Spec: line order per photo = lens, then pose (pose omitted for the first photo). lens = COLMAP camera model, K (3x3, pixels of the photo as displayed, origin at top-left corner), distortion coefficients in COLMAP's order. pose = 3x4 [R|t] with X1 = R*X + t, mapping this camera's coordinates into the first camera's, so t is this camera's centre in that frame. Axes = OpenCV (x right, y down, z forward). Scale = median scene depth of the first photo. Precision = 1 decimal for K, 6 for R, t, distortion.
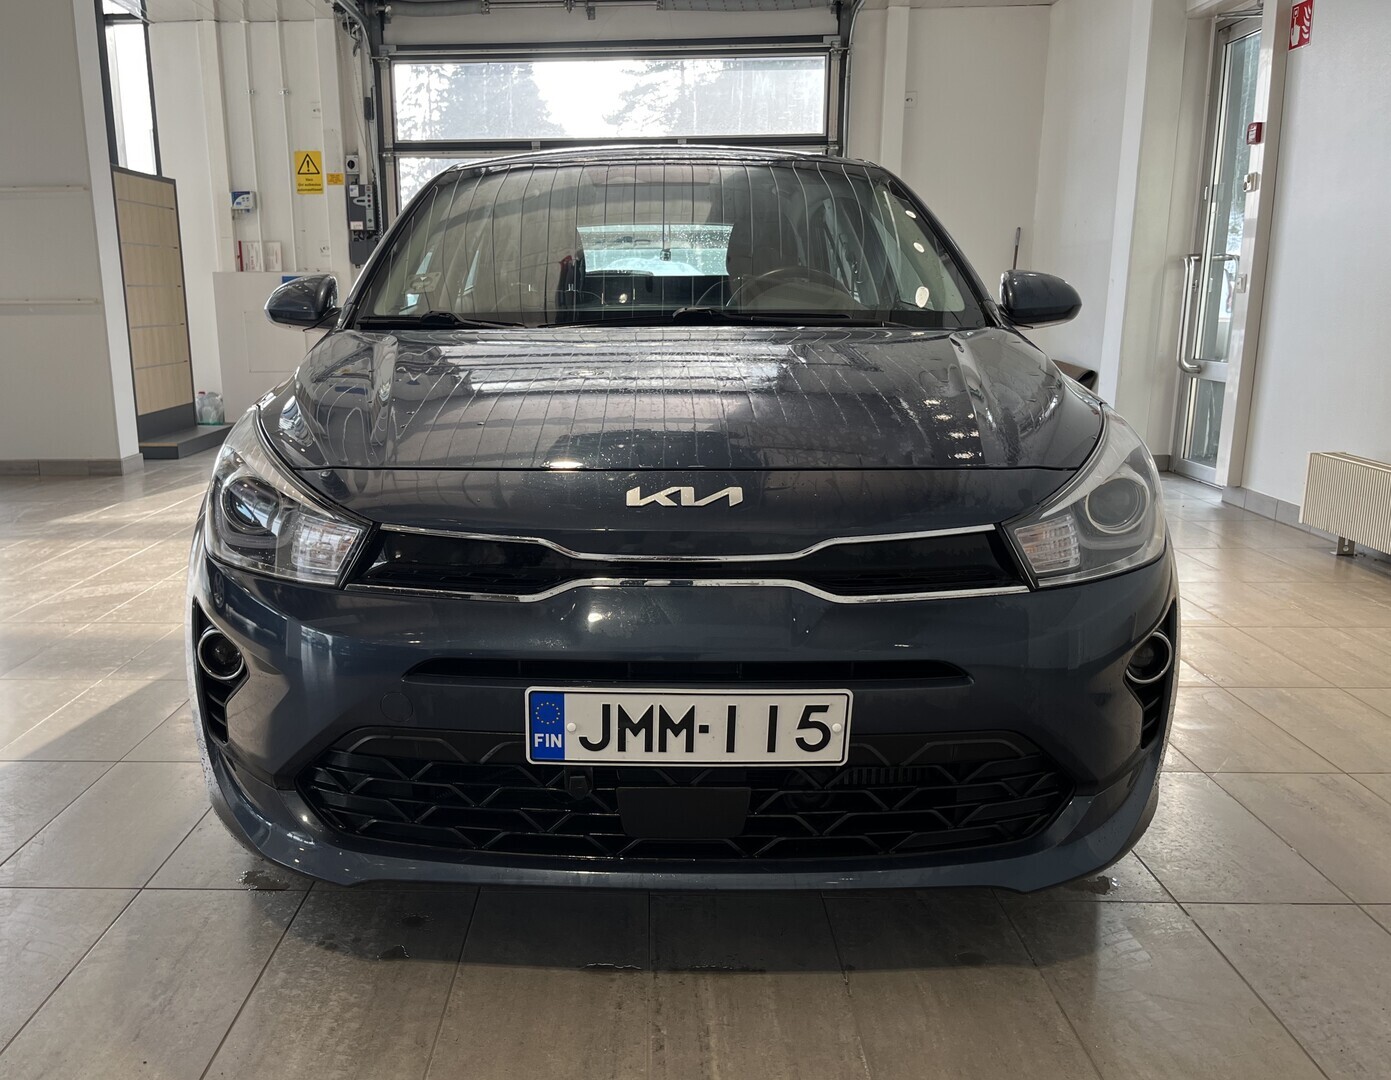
lens RADIAL K [[1187.6, 0, 590.2], [0, 1187.6, 573.0], [0, 0, 1]] dist [0.053577, -0.081810]
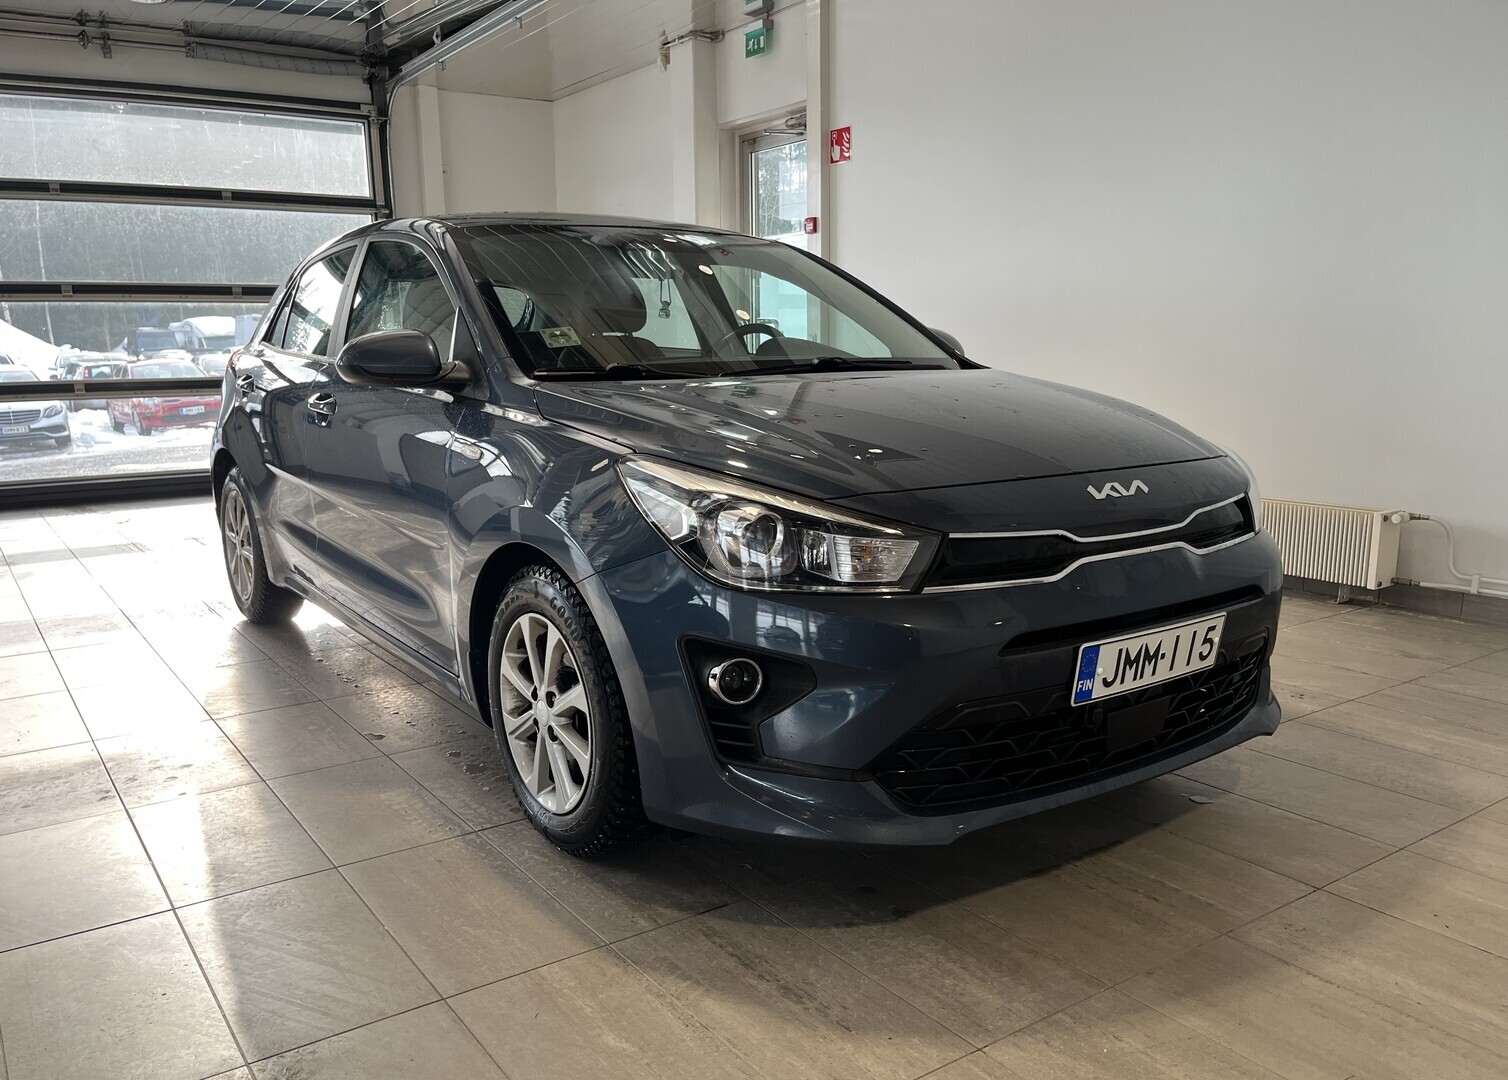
lens RADIAL K [[1152.0, 0, 707.5], [0, 1152.0, 595.0], [0, 0, 1]] dist [-0.011384, -0.004724]
pose [[0.809581, -0.126297, 0.573261, -0.972885], [0.138507, 0.990105, 0.022530, -0.036548], [-0.570434, 0.061161, 0.819063, 0.191711]]
